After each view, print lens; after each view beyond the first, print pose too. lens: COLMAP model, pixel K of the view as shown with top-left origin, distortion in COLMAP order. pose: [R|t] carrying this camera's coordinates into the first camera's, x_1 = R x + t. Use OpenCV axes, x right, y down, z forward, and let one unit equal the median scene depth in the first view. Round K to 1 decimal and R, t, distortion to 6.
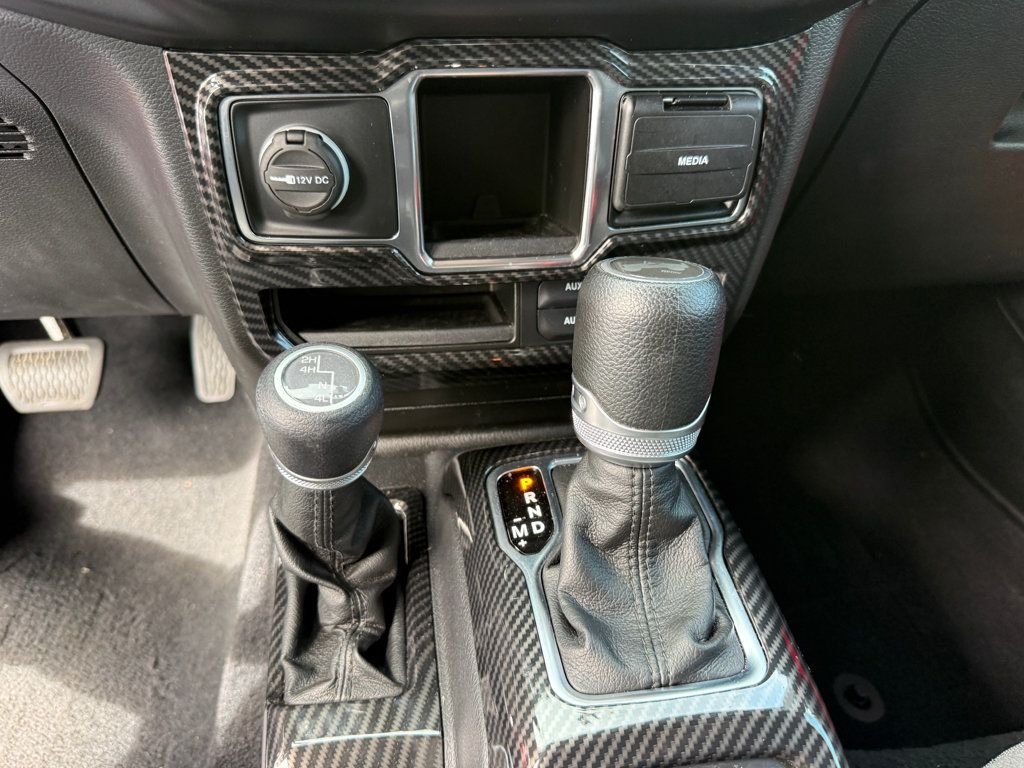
lens RADIAL K [[735.1, 0, 503.5], [0, 735.1, 381.1], [0, 0, 1]] dist [0.019587, -0.017637]
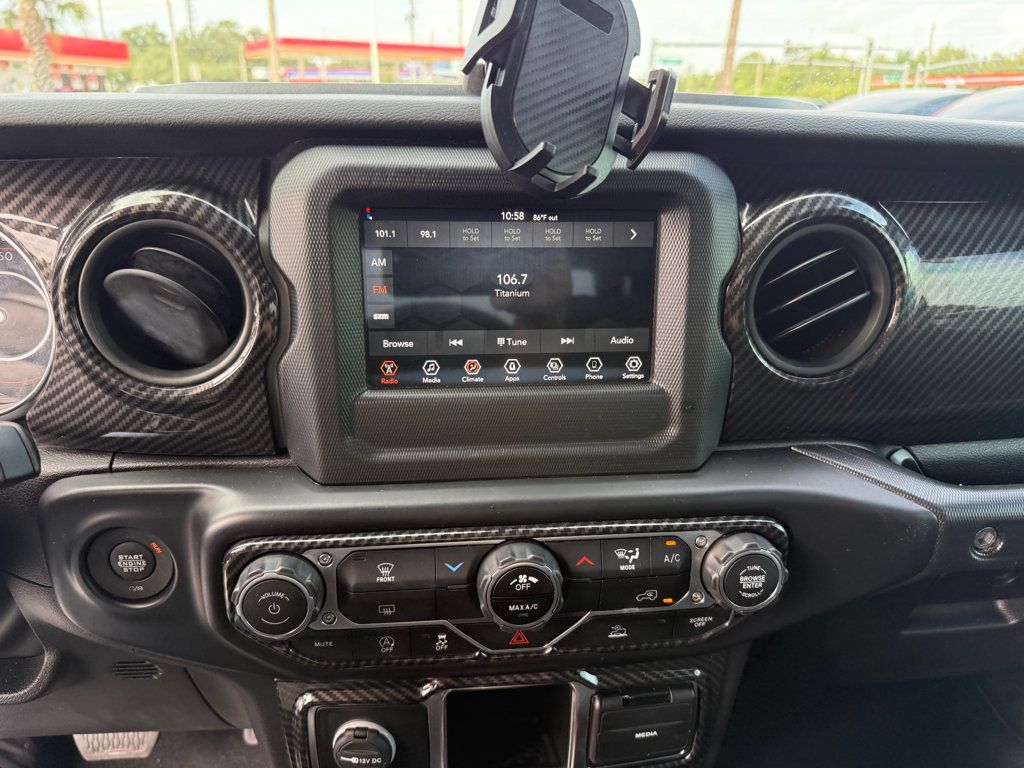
lens RADIAL K [[735.1, 0, 512.8], [0, 735.1, 386.6], [0, 0, 1]] dist [0.019587, -0.017637]
pose [[0.999810, 0.009875, -0.016780, 0.025835], [-0.013238, 0.976752, -0.213962, -0.647416], [0.014277, 0.214143, 0.976698, -0.494921]]
